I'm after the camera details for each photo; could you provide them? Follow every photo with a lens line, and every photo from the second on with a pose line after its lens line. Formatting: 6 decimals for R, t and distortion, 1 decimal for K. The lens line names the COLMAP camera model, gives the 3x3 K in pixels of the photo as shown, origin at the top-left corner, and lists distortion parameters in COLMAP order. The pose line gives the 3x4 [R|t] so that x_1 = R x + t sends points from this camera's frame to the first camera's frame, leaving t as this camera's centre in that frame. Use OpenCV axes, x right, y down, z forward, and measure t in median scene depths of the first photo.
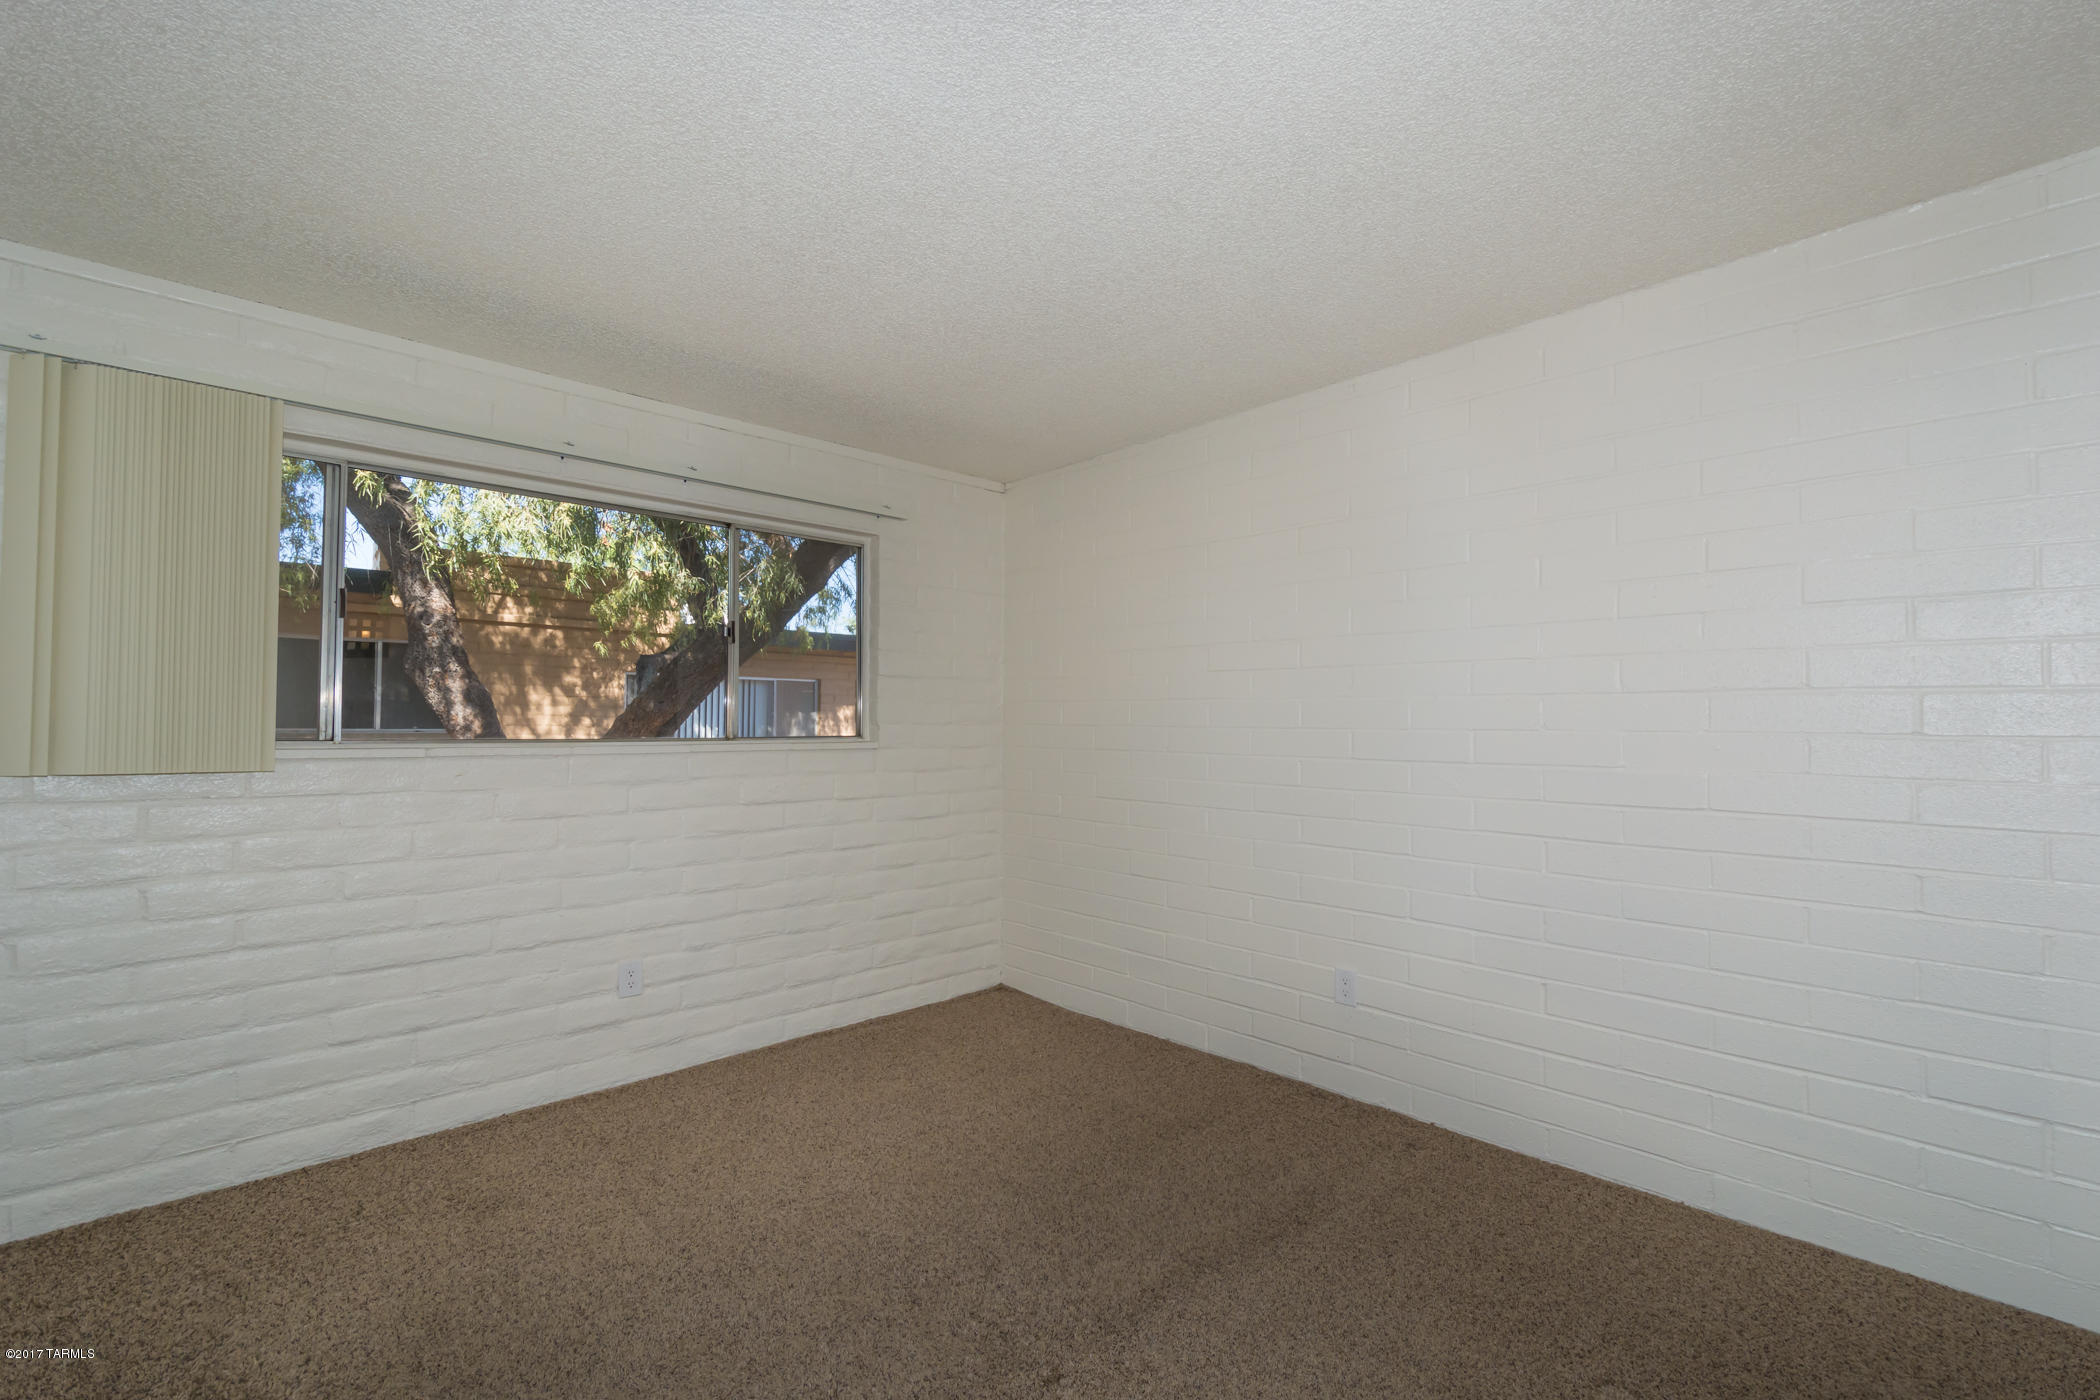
lens RADIAL K [[889.2, 0, 1064.0], [0, 889.2, 706.2], [0, 0, 1]] dist [0.000033, -0.000186]
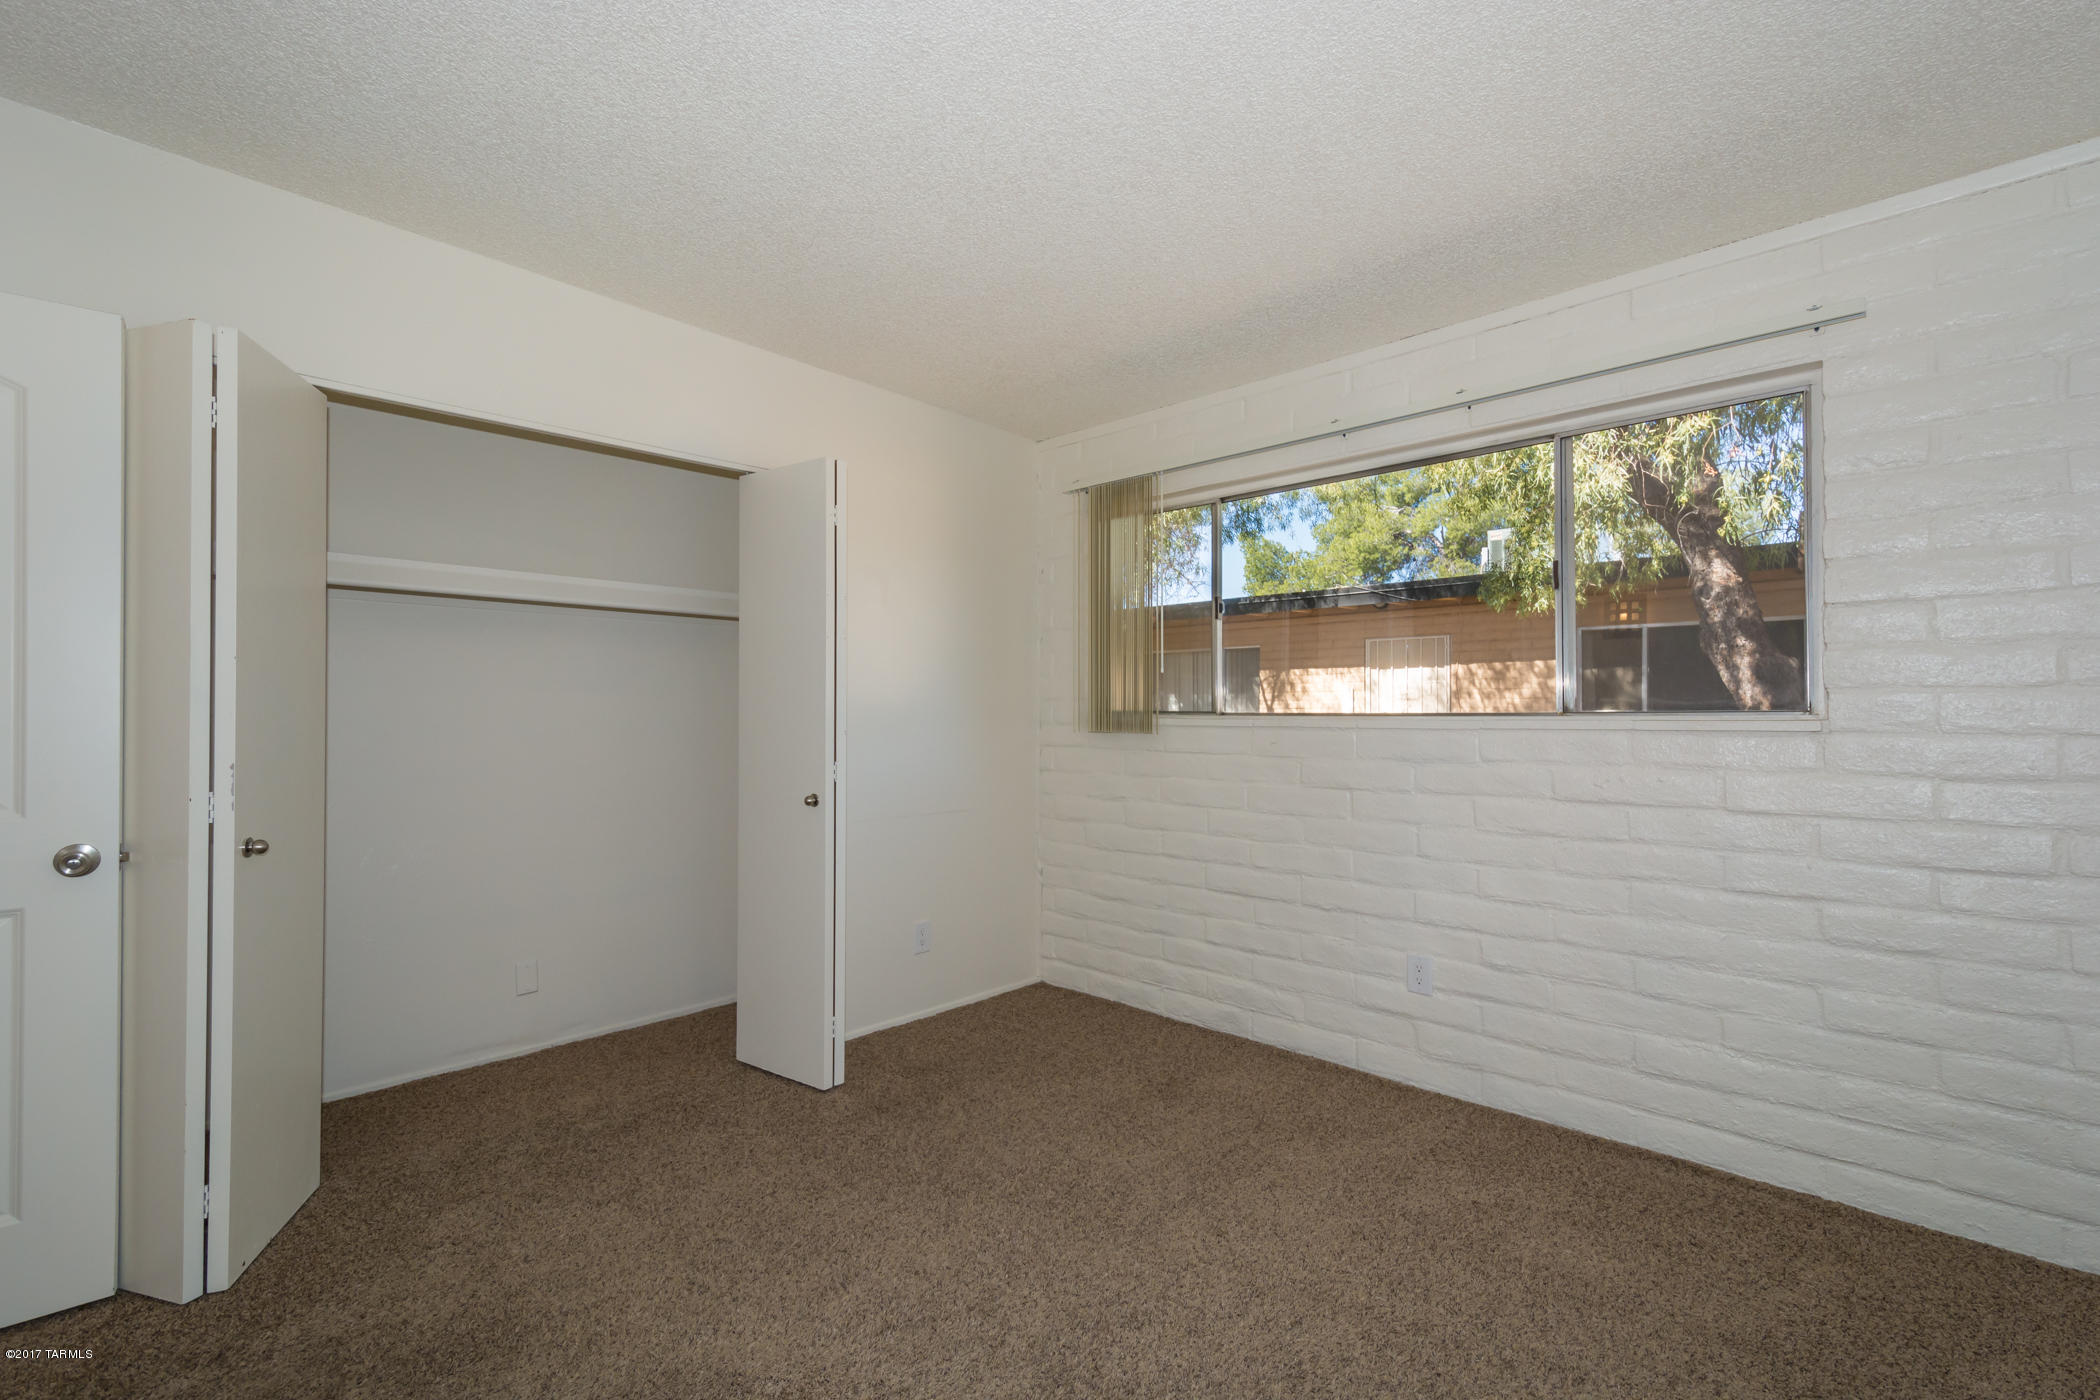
lens RADIAL K [[889.2, 0, 1064.0], [0, 889.2, 706.2], [0, 0, 1]] dist [0.000033, -0.000186]
pose [[0.061421, -0.010731, -0.998054, 0.182360], [0.026752, 0.999601, -0.009101, 0.012138], [0.997753, -0.026141, 0.061684, 0.258977]]
